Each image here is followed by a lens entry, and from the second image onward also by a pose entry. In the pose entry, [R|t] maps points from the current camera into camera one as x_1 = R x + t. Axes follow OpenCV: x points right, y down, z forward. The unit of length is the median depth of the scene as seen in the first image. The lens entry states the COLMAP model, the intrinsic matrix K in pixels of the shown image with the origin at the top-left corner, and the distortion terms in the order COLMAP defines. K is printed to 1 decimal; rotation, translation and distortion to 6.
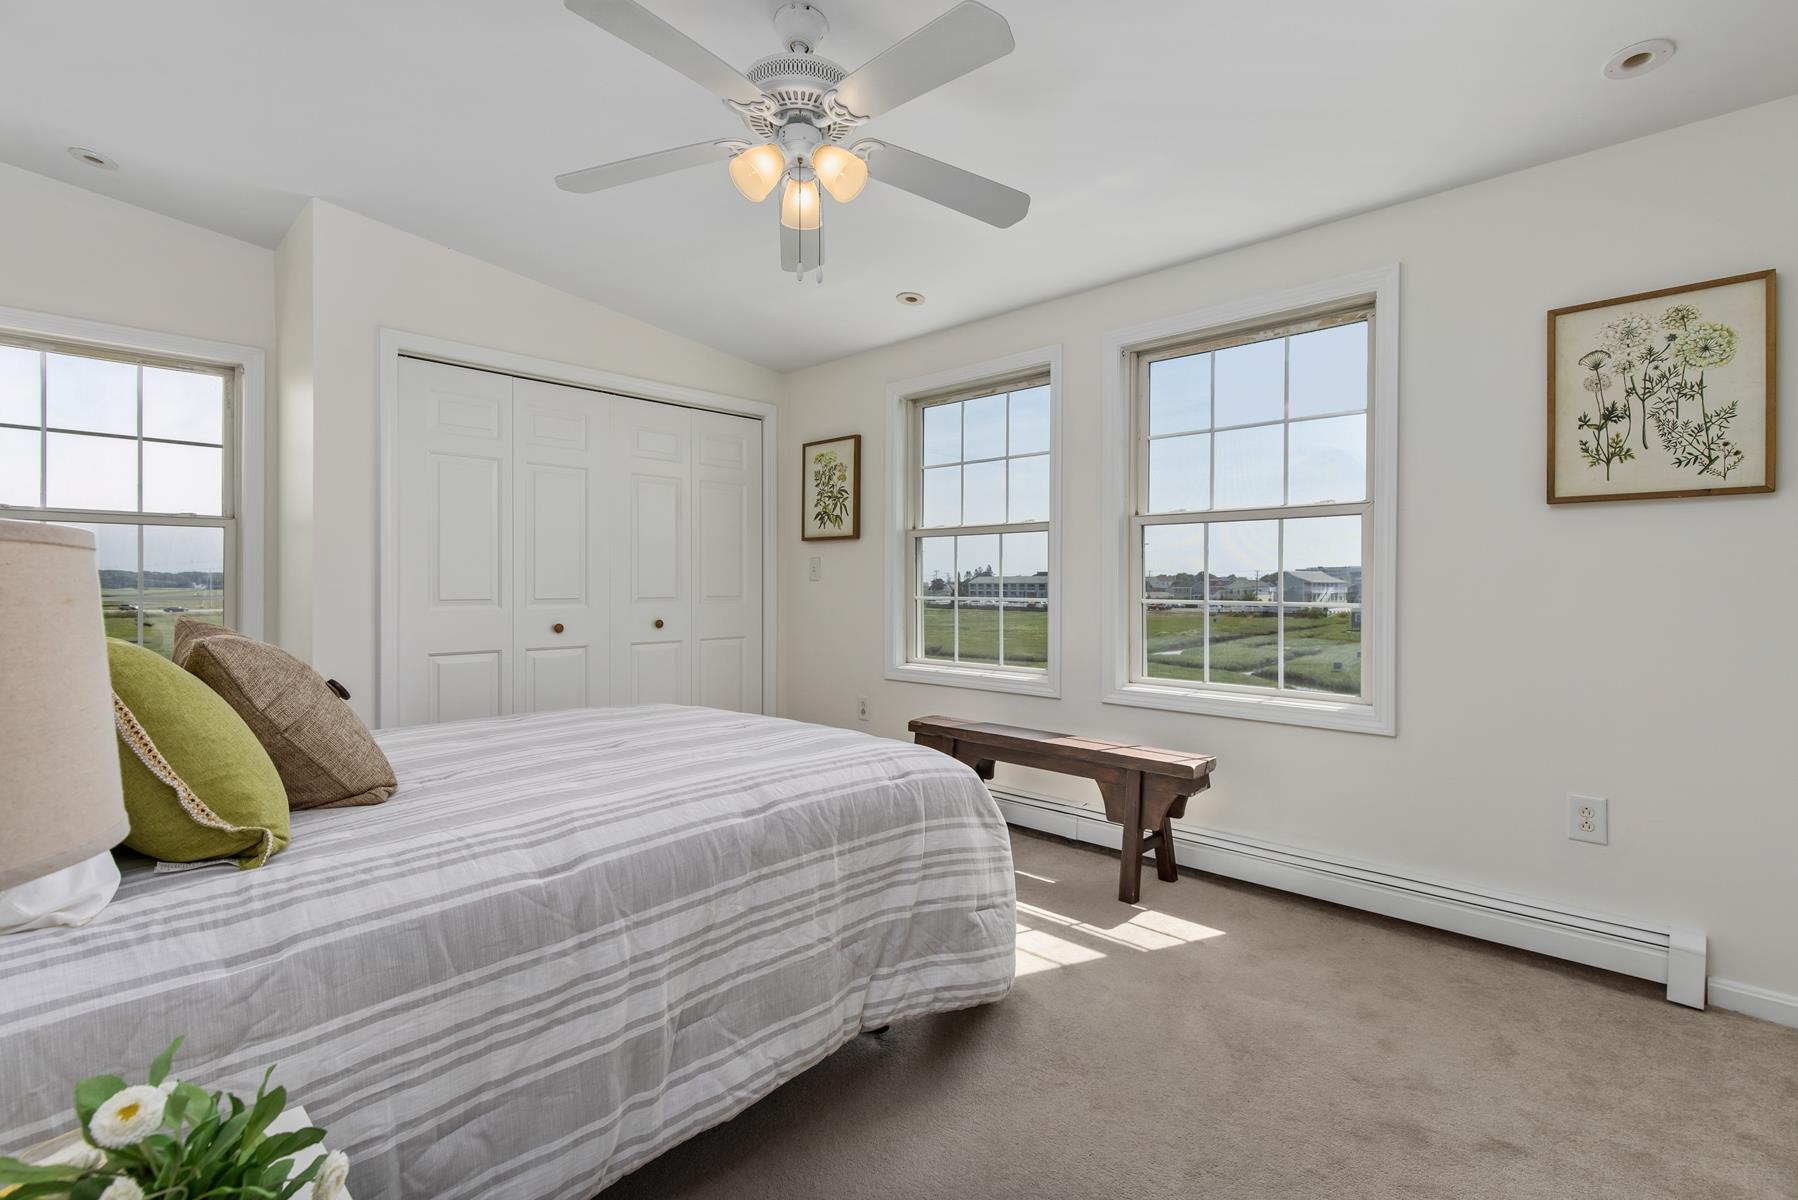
lens RADIAL K [[818.3, 0, 921.1], [0, 818.3, 590.2], [0, 0, 1]] dist [0.000586, -0.000116]
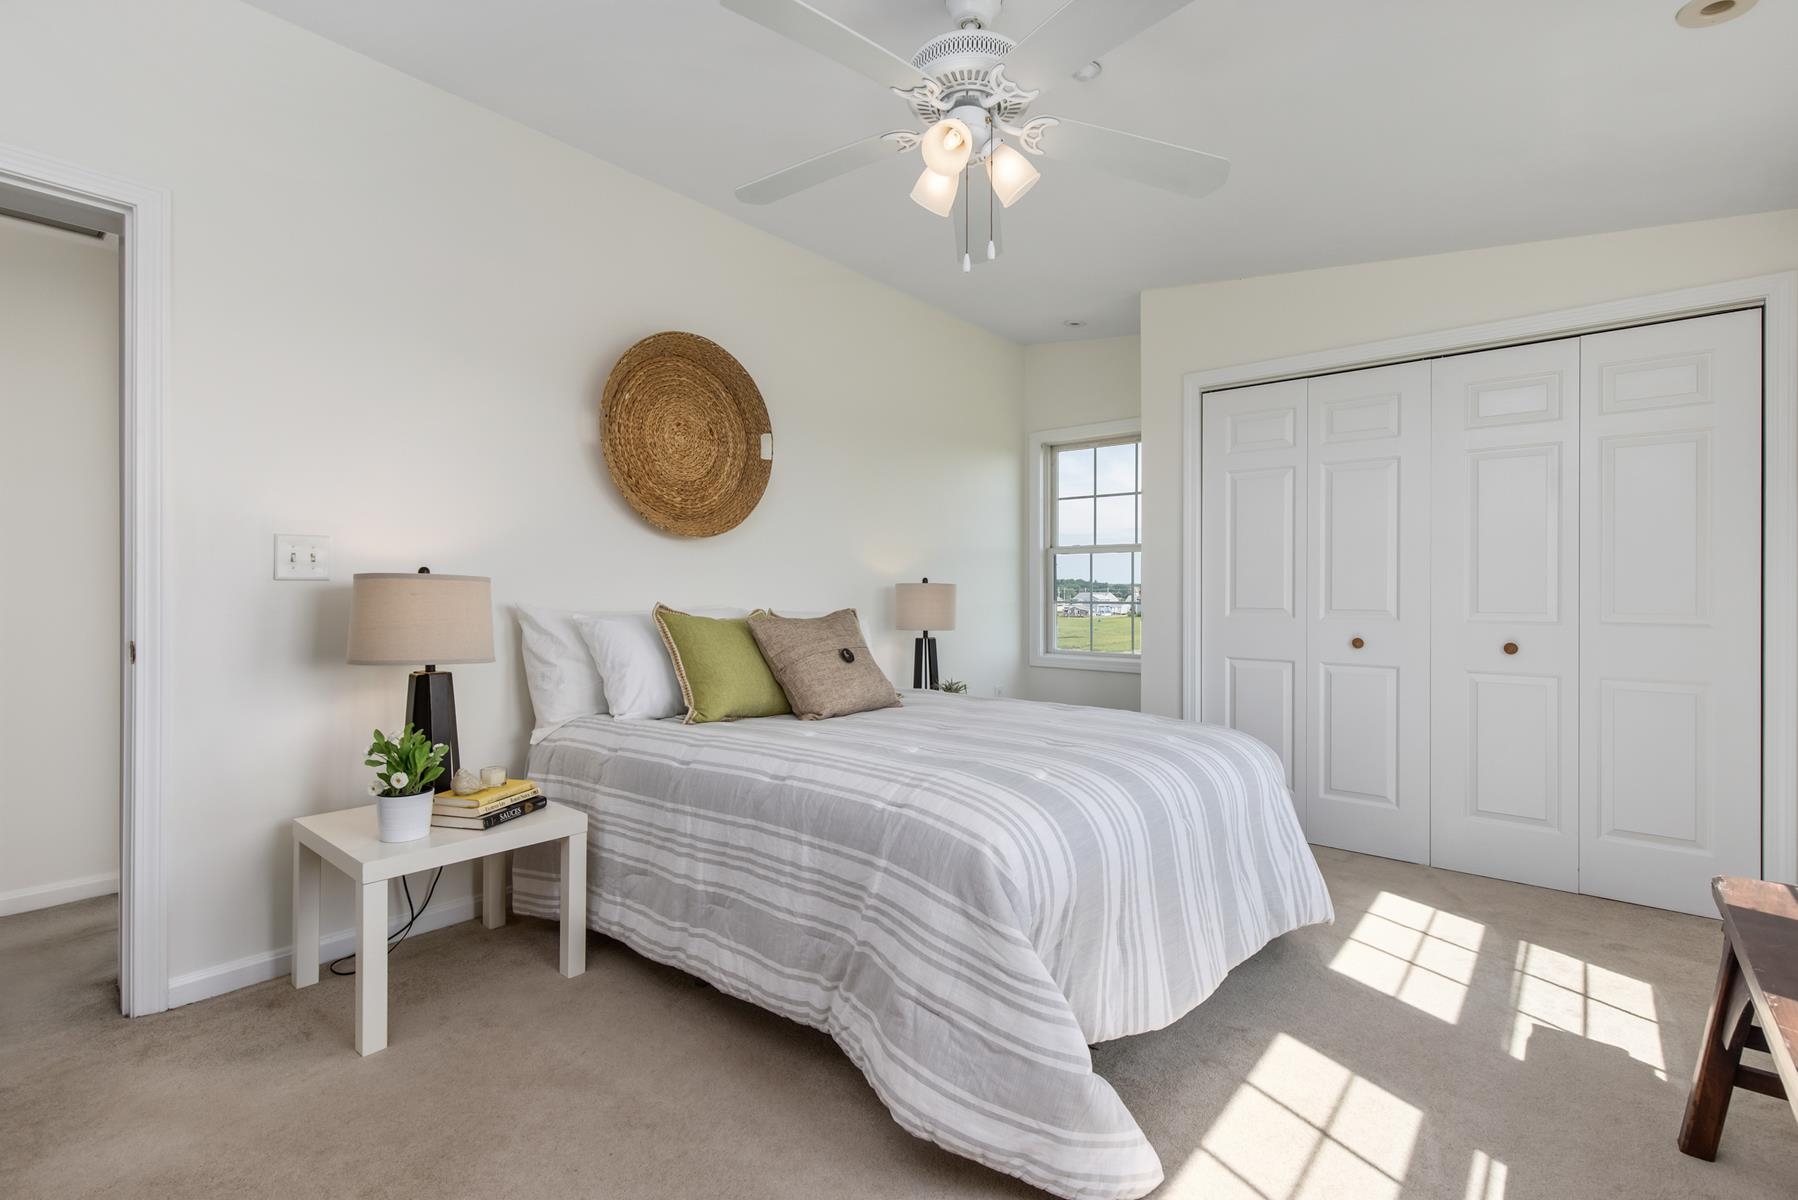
lens RADIAL K [[818.3, 0, 921.1], [0, 818.3, 590.2], [0, 0, 1]] dist [0.000586, -0.000116]
pose [[0.056746, -0.001259, -0.998388, 0.984633], [-0.009076, 0.999957, -0.001777, -0.009019], [0.998347, 0.009162, 0.056733, 1.092407]]
